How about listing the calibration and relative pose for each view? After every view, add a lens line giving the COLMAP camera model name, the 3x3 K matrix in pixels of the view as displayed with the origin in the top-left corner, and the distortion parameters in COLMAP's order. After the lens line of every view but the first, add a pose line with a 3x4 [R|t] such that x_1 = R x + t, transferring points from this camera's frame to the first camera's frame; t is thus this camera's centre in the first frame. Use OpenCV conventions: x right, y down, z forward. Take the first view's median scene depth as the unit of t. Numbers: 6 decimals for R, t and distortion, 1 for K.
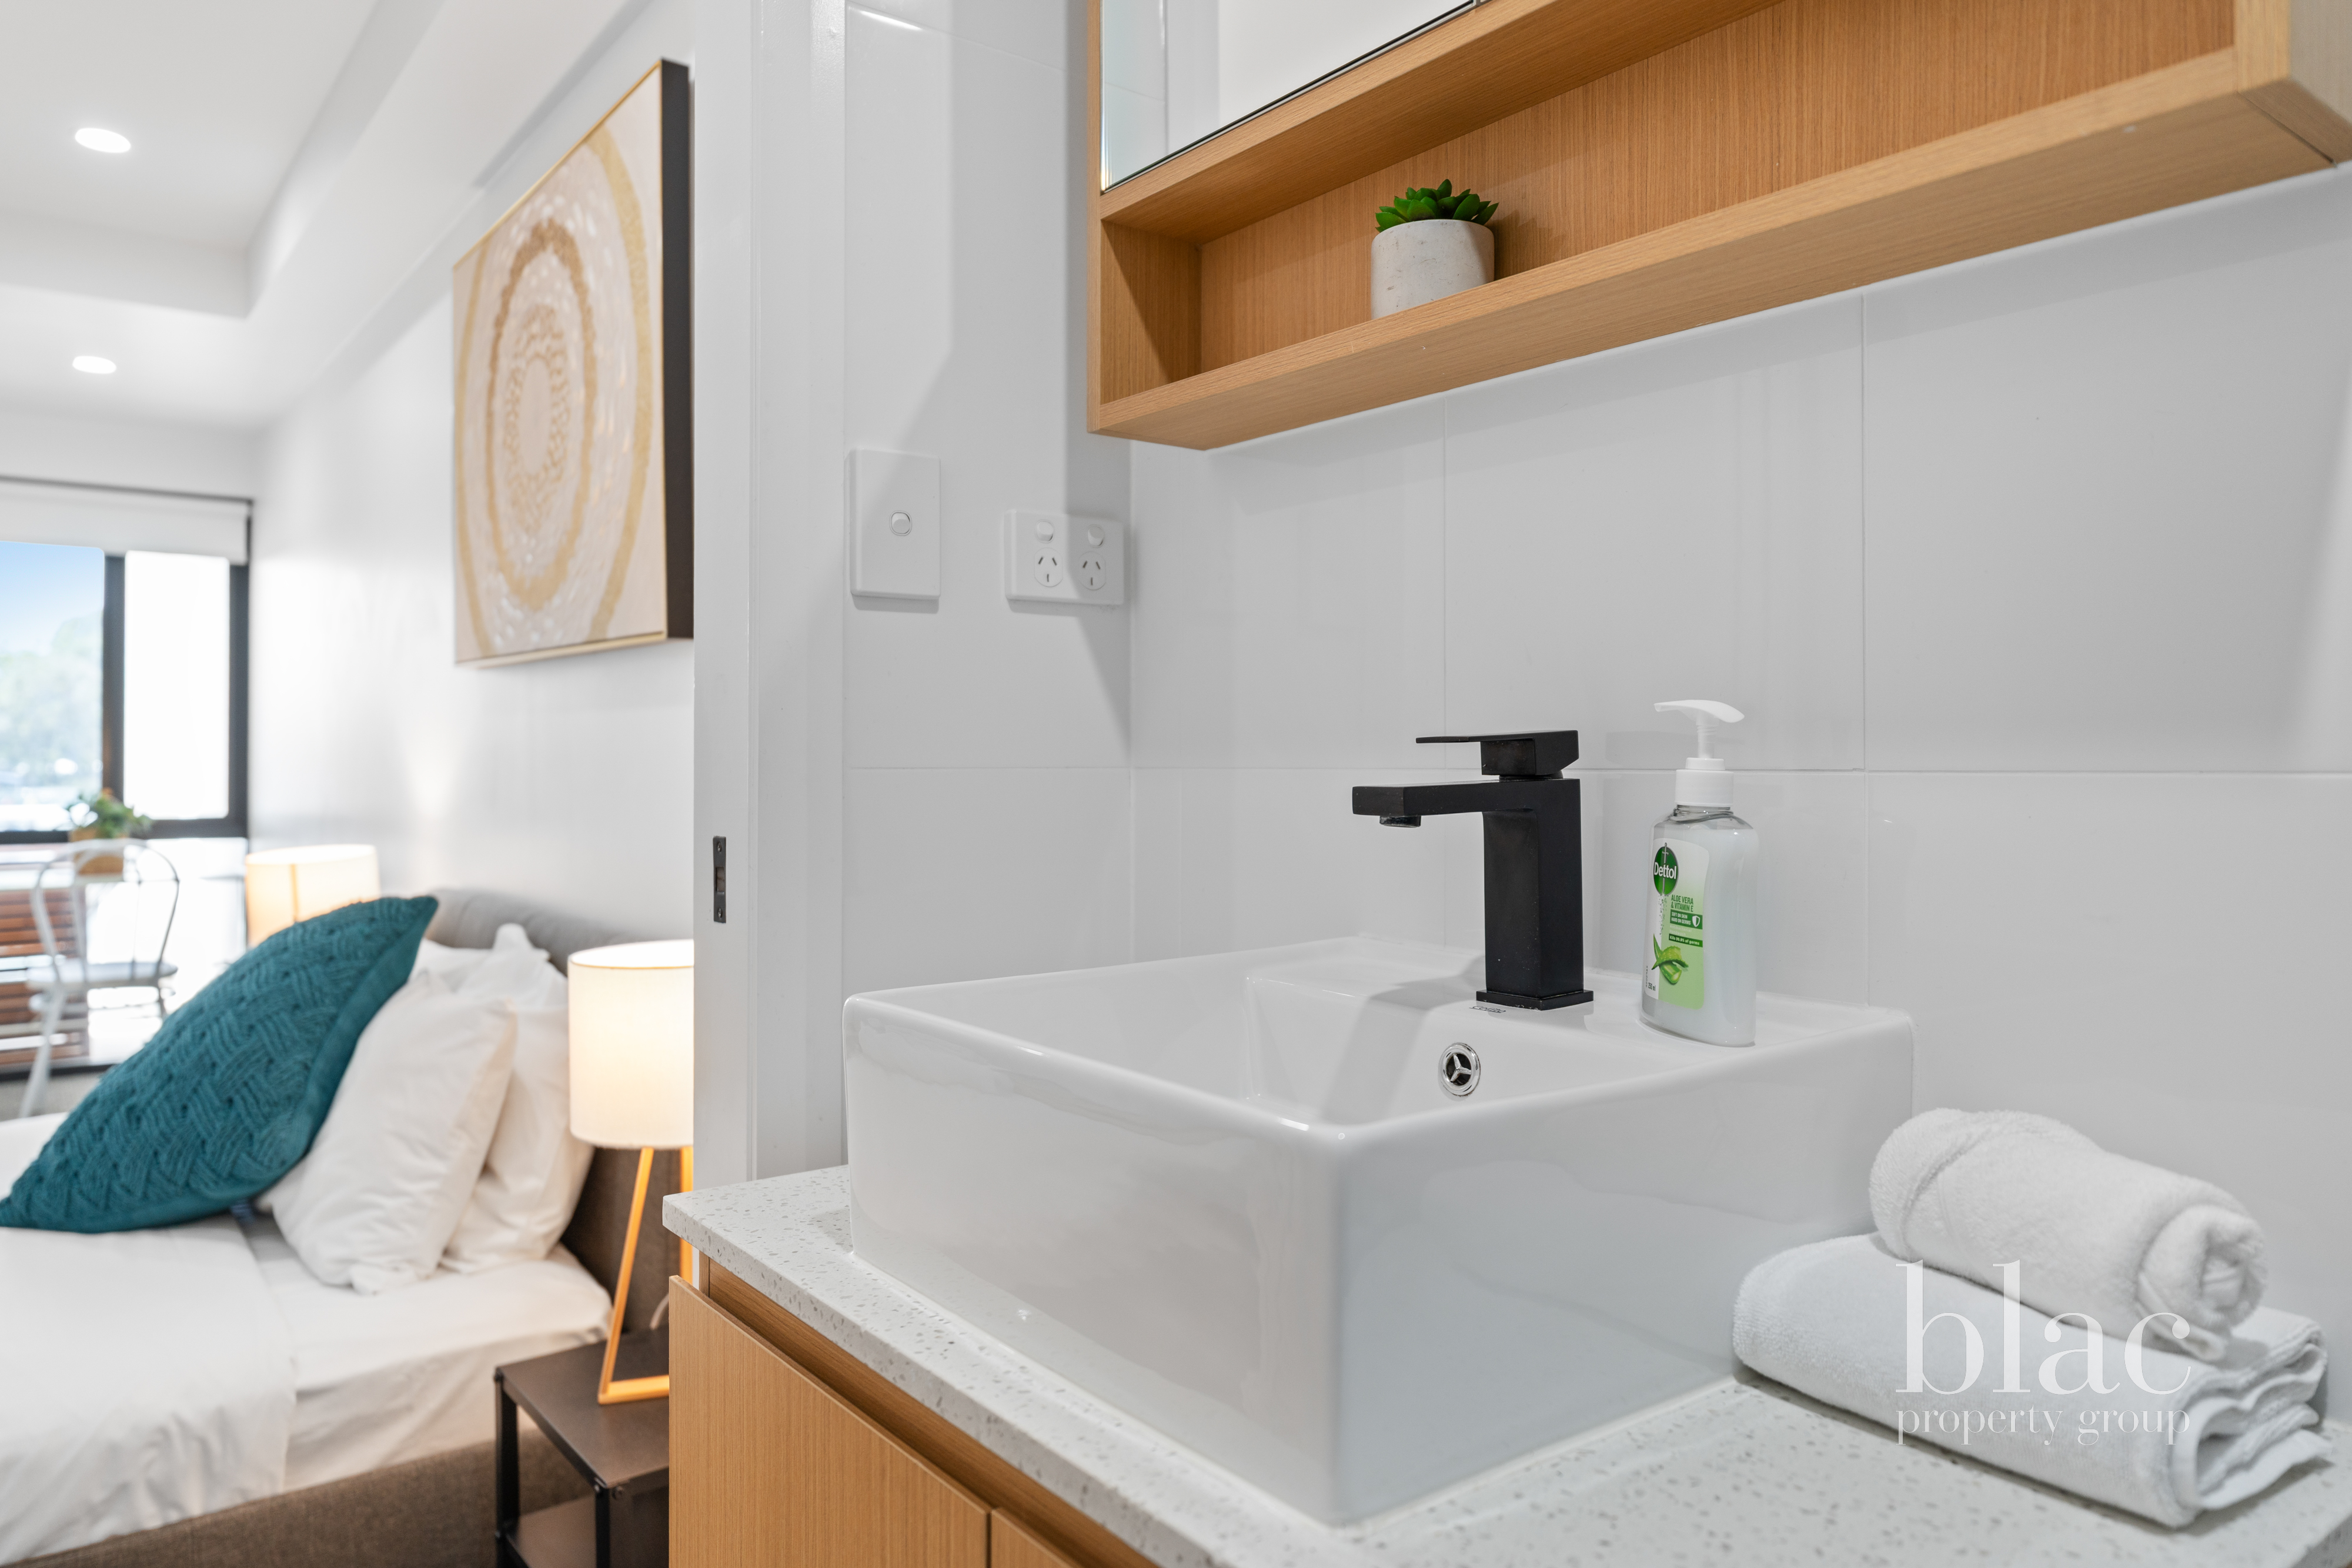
lens RADIAL K [[1552.3, 0, 1174.3], [0, 1552.3, 754.3], [0, 0, 1]] dist [0.001579, 0.002343]
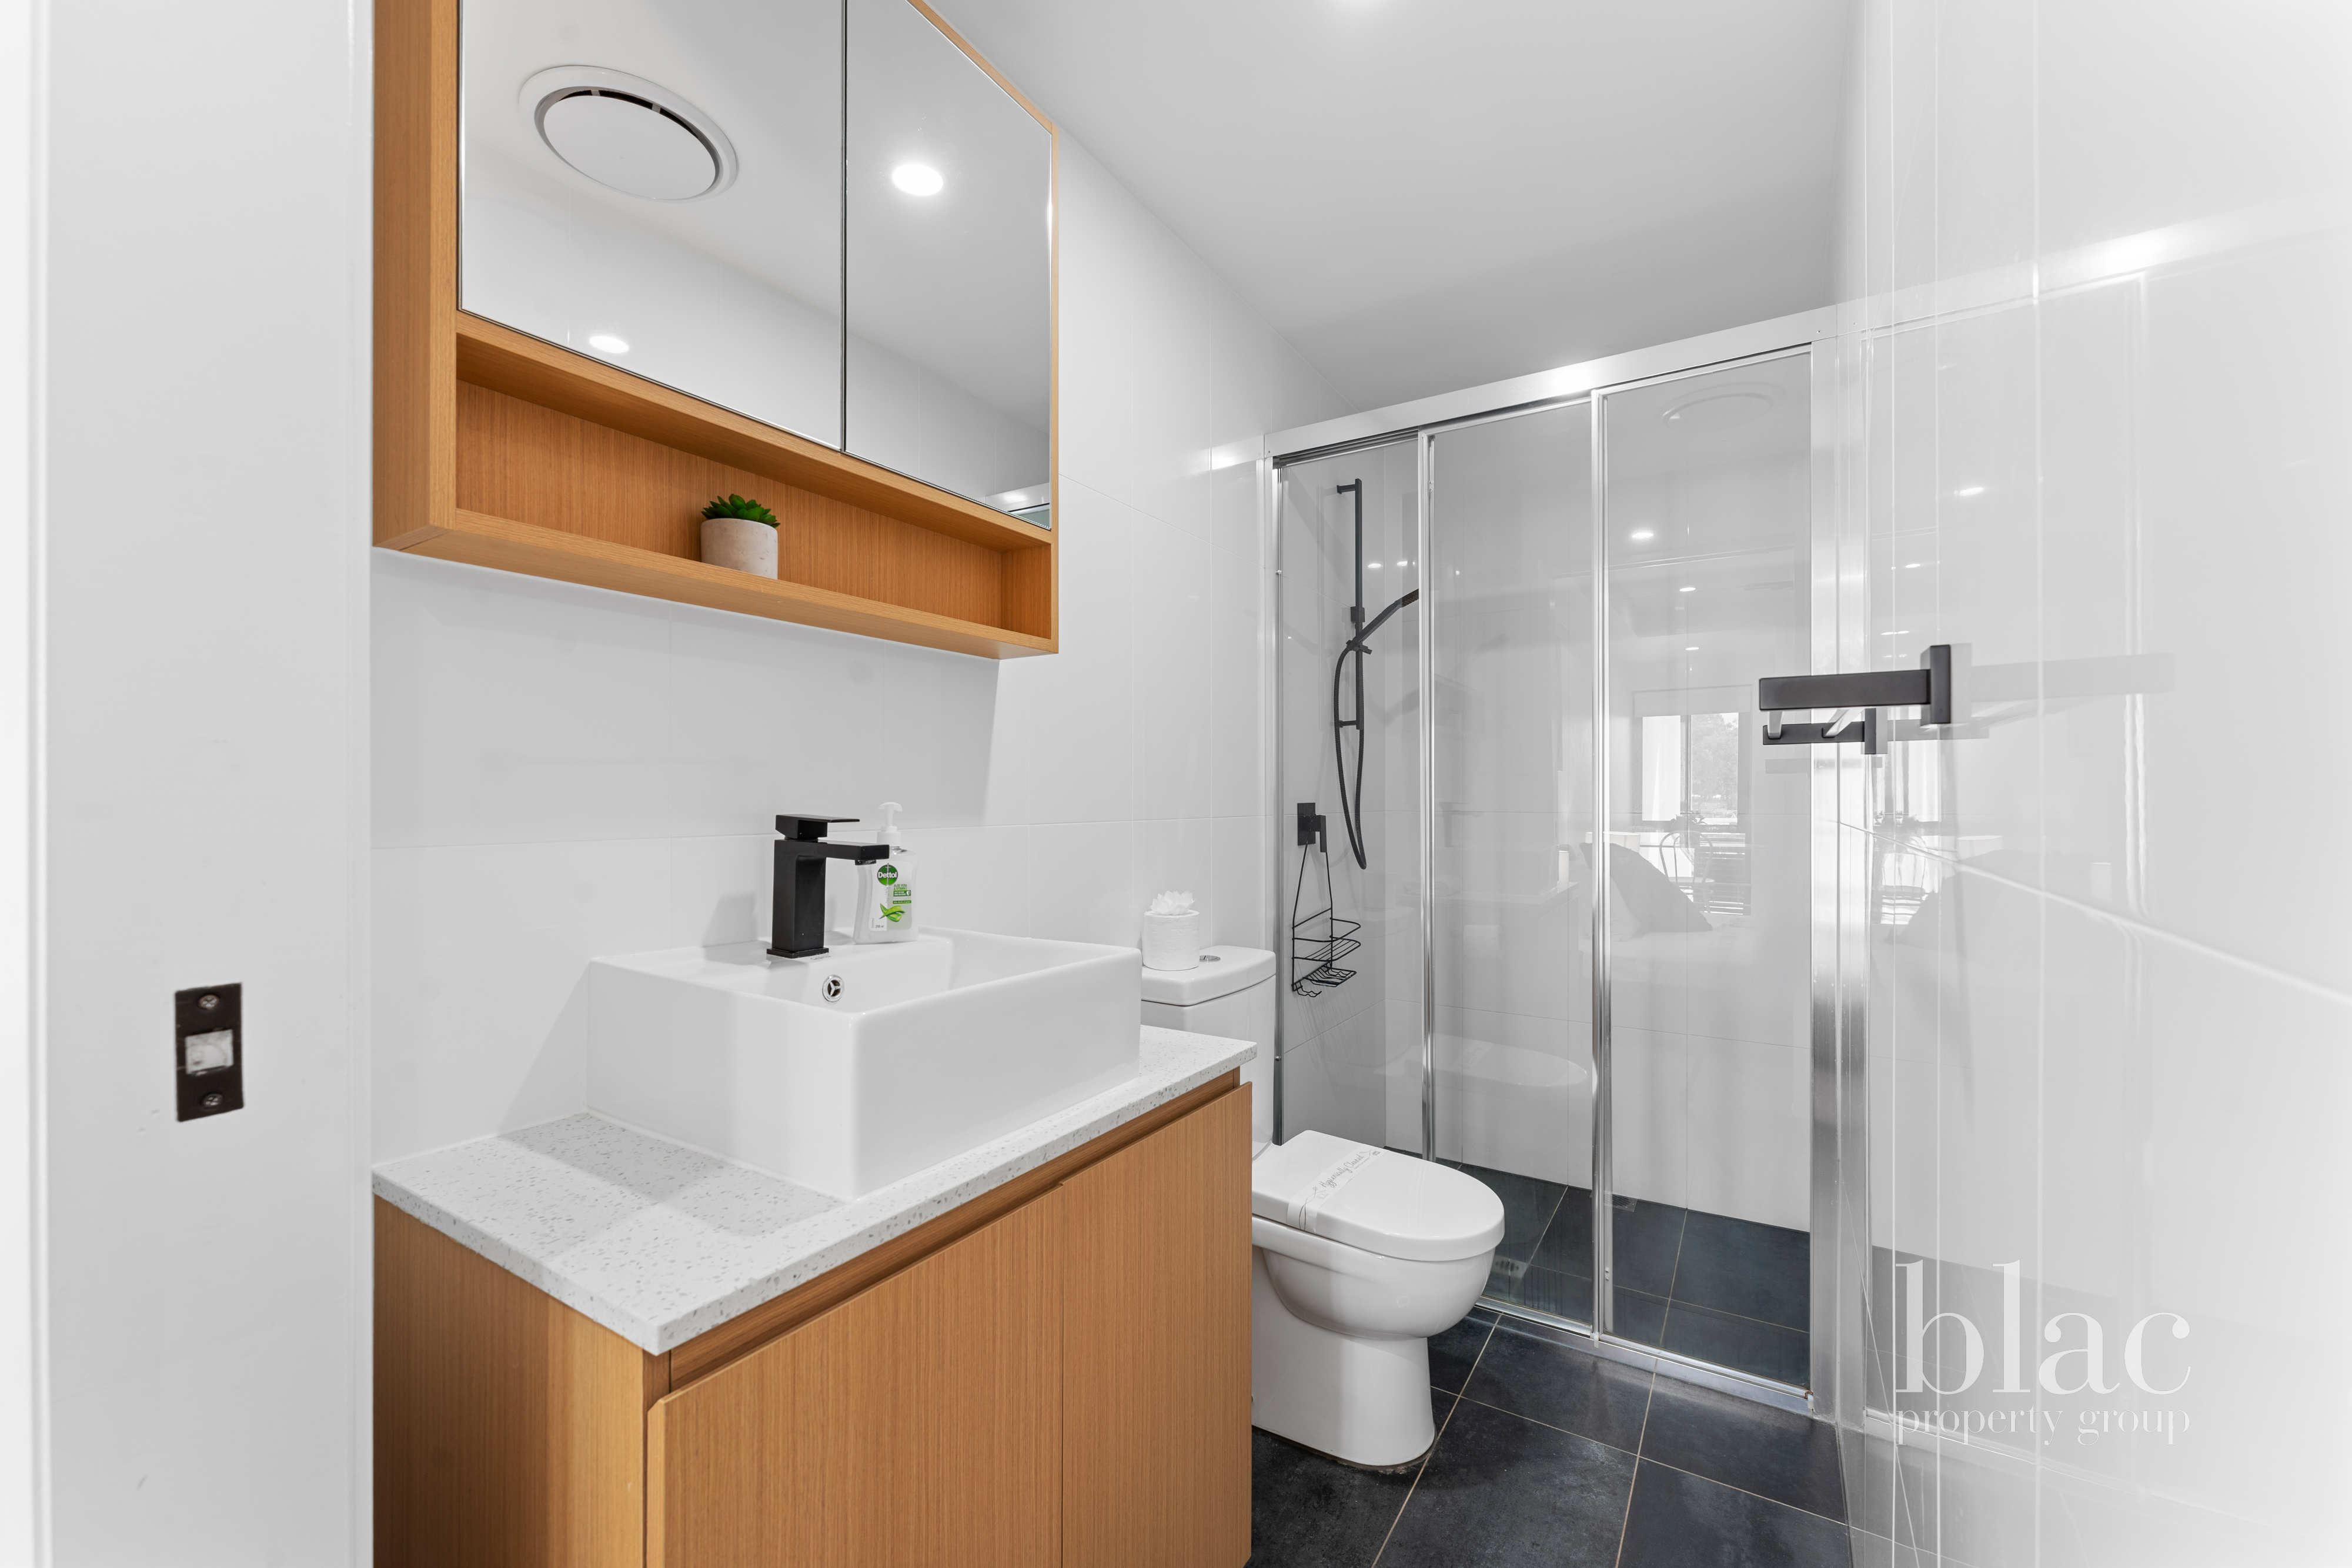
lens RADIAL K [[942.2, 0, 1171.5], [0, 942.2, 791.3], [0, 0, 1]] dist [-0.000898, 0.000211]
pose [[-0.346698, 0.006479, 0.937954, -0.385236], [-0.006690, 0.999934, -0.009381, -0.013433], [-0.937953, -0.009527, -0.346632, 0.360669]]
